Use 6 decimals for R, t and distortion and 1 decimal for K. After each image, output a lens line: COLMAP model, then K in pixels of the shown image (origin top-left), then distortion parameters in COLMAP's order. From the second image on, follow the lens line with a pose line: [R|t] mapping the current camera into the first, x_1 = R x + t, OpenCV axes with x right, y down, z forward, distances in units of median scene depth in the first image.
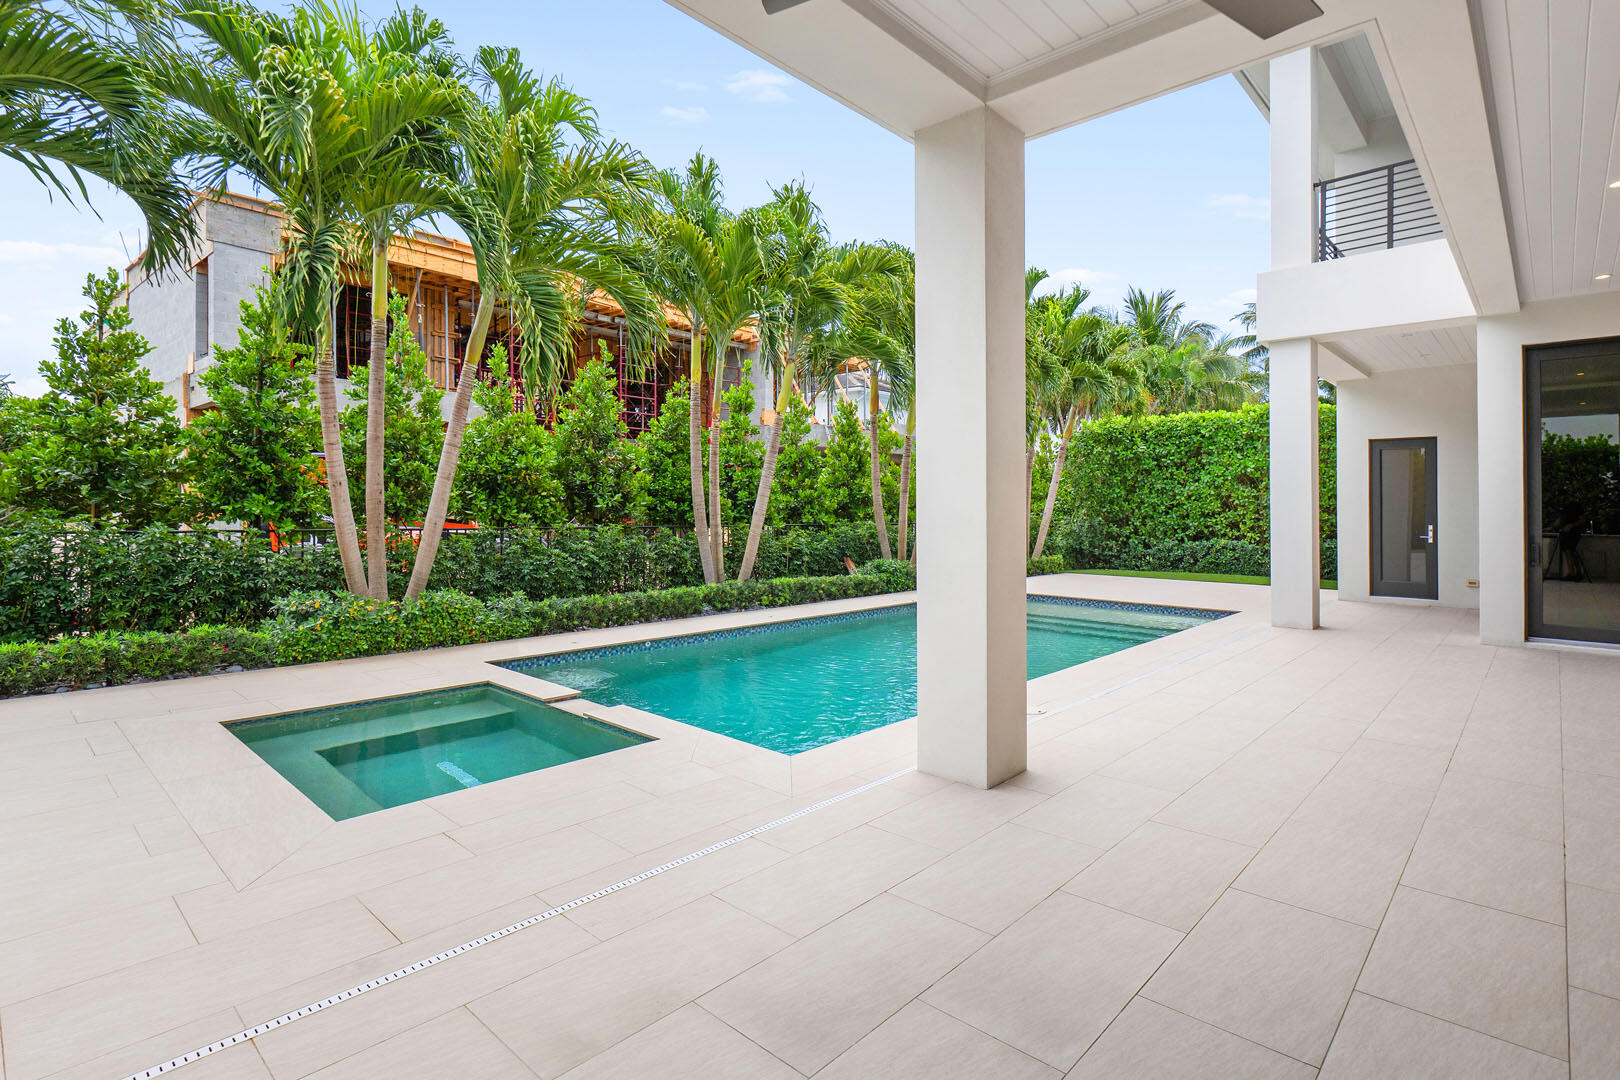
lens RADIAL K [[786.6, 0, 808.3], [0, 786.6, 505.8], [0, 0, 1]] dist [0.001535, 0.000060]
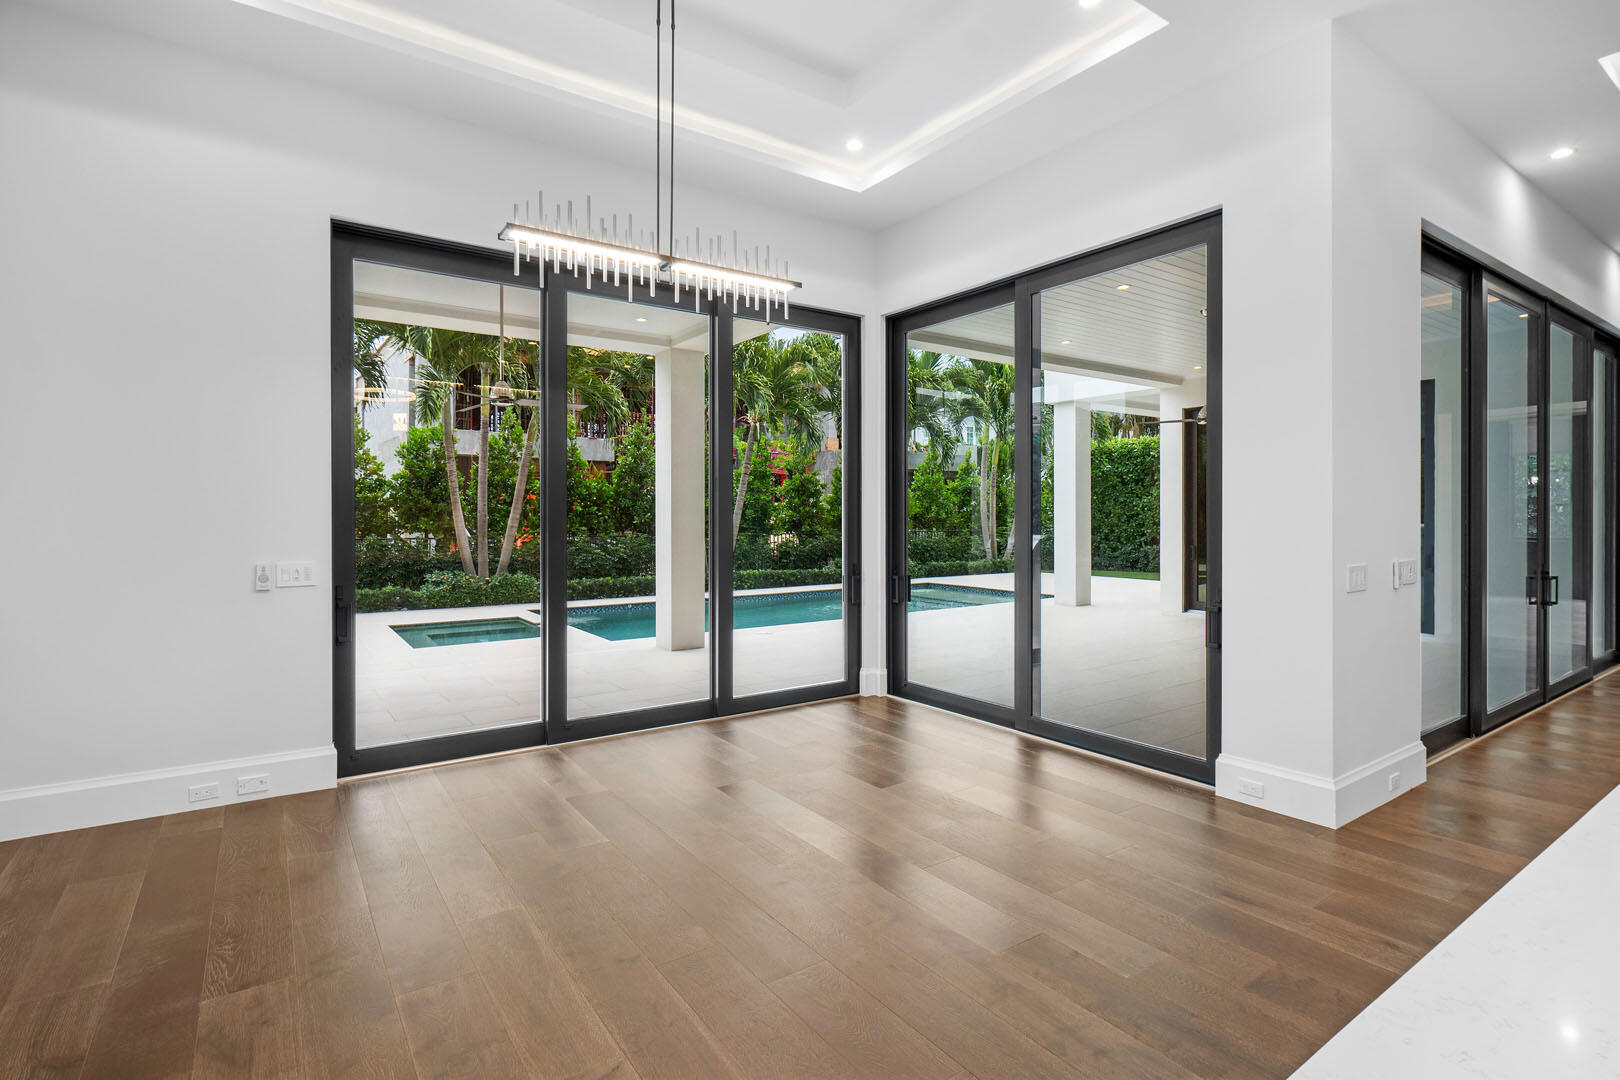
lens RADIAL K [[768.3, 0, 806.9], [0, 768.3, 514.9], [0, 0, 1]] dist [0.002931, 0.000584]
pose [[0.978147, -0.008515, -0.207742, 0.504215], [0.008909, 0.999960, 0.000962, -0.014991], [0.207725, -0.002792, 0.978183, -0.512283]]
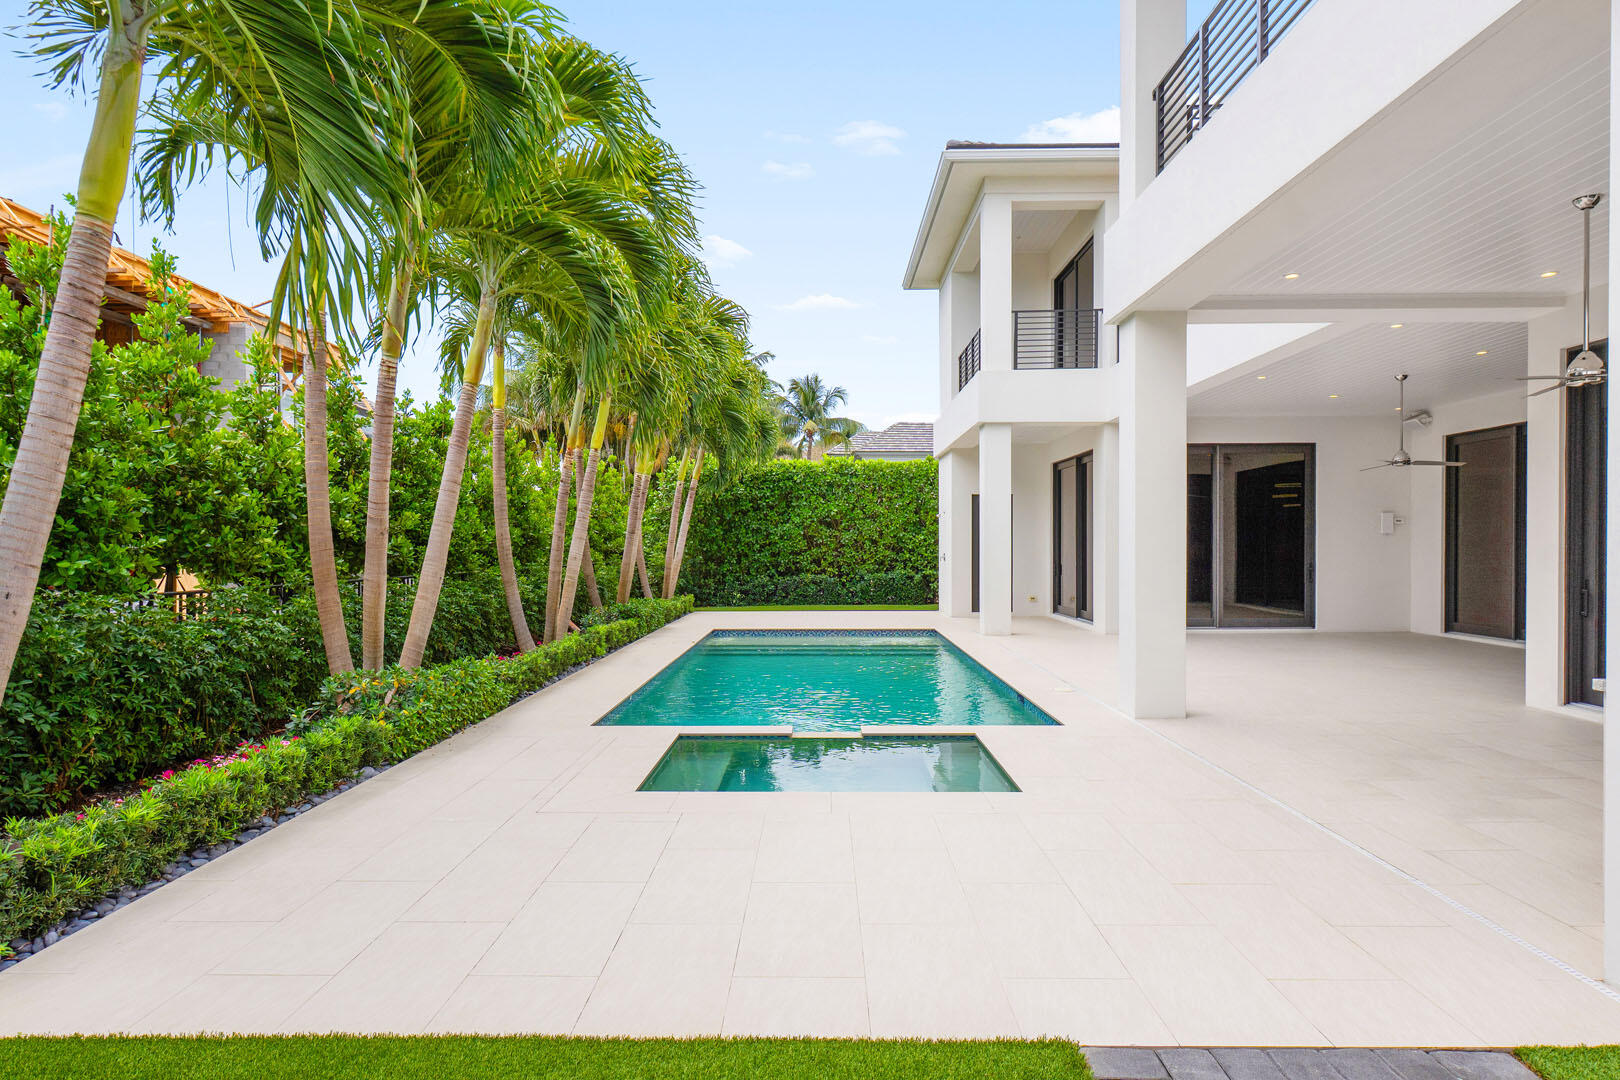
lens RADIAL K [[932.3, 0, 810.0], [0, 932.3, 540.0], [0, 0, 1]] dist [0.036040, 0.000126]
pose [[0.741485, -0.007710, 0.670925, -0.784446], [0.009525, 0.999954, 0.000965, -0.015660], [-0.670902, 0.005674, 0.741524, 0.018660]]
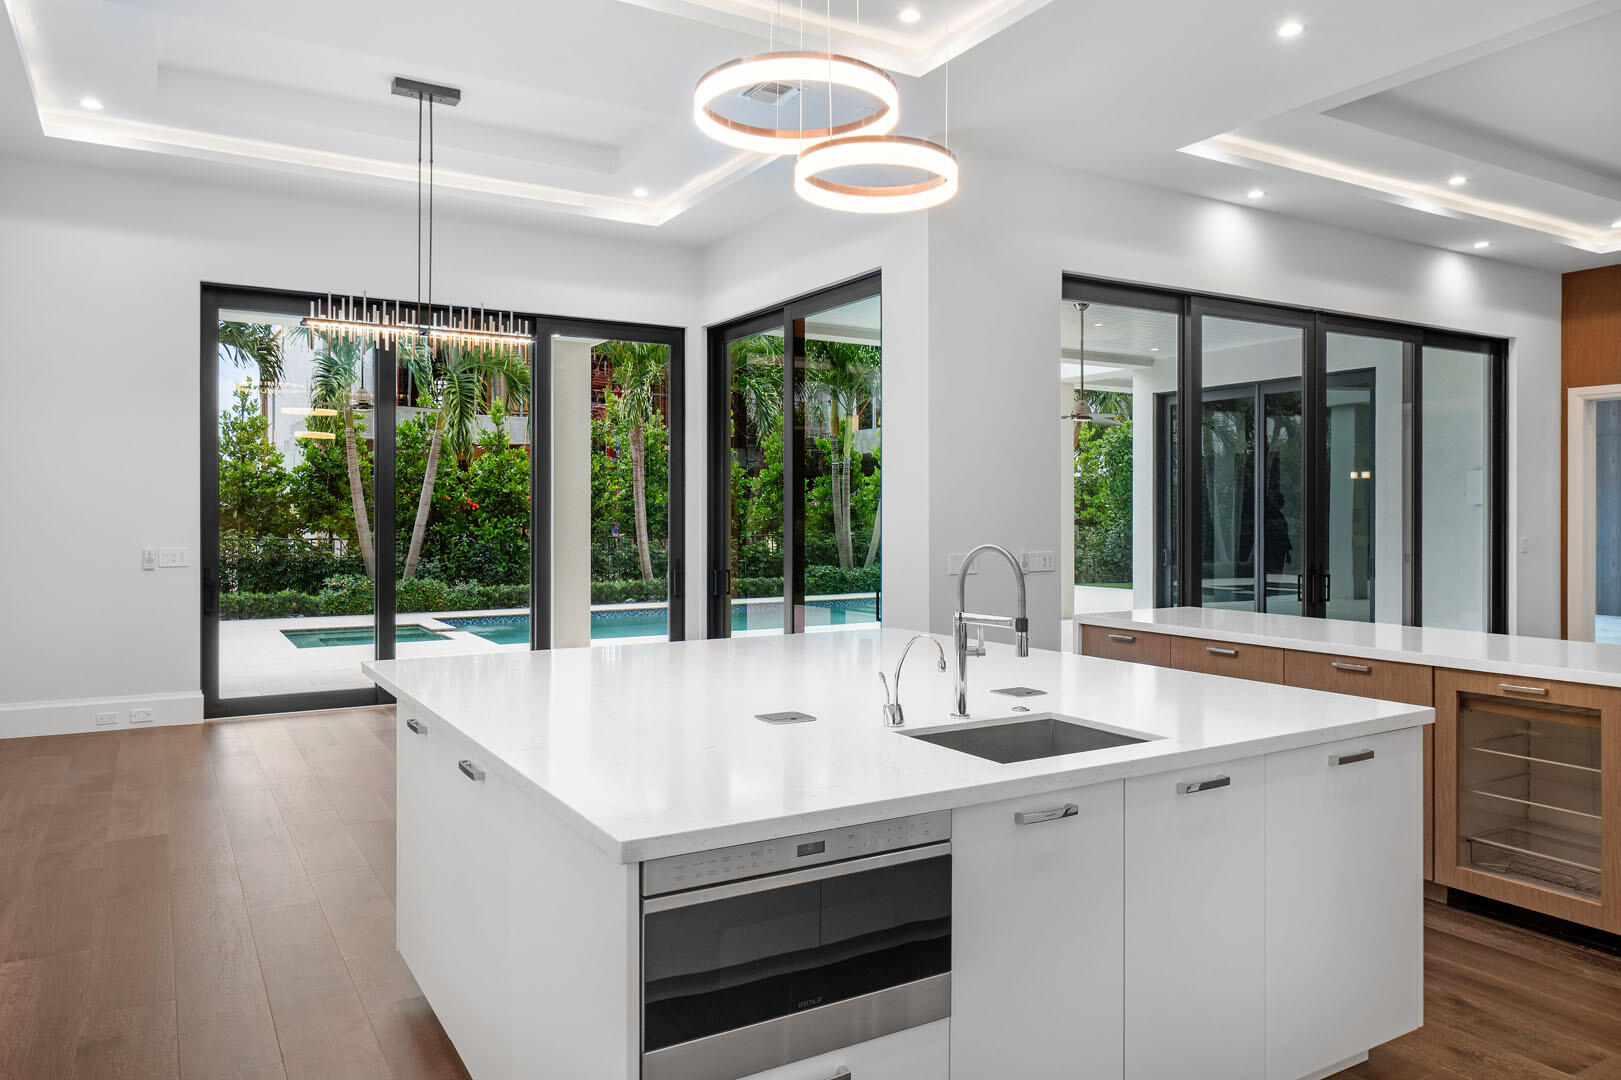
lens RADIAL K [[1061.0, 0, 806.8], [0, 1061.0, 511.8], [0, 0, 1]] dist [-0.004051, -0.002534]
pose [[0.962740, -0.007487, -0.270324, 0.799132], [0.007596, 0.999971, -0.000640, -0.013528], [0.270321, -0.001437, 0.962769, -0.778831]]
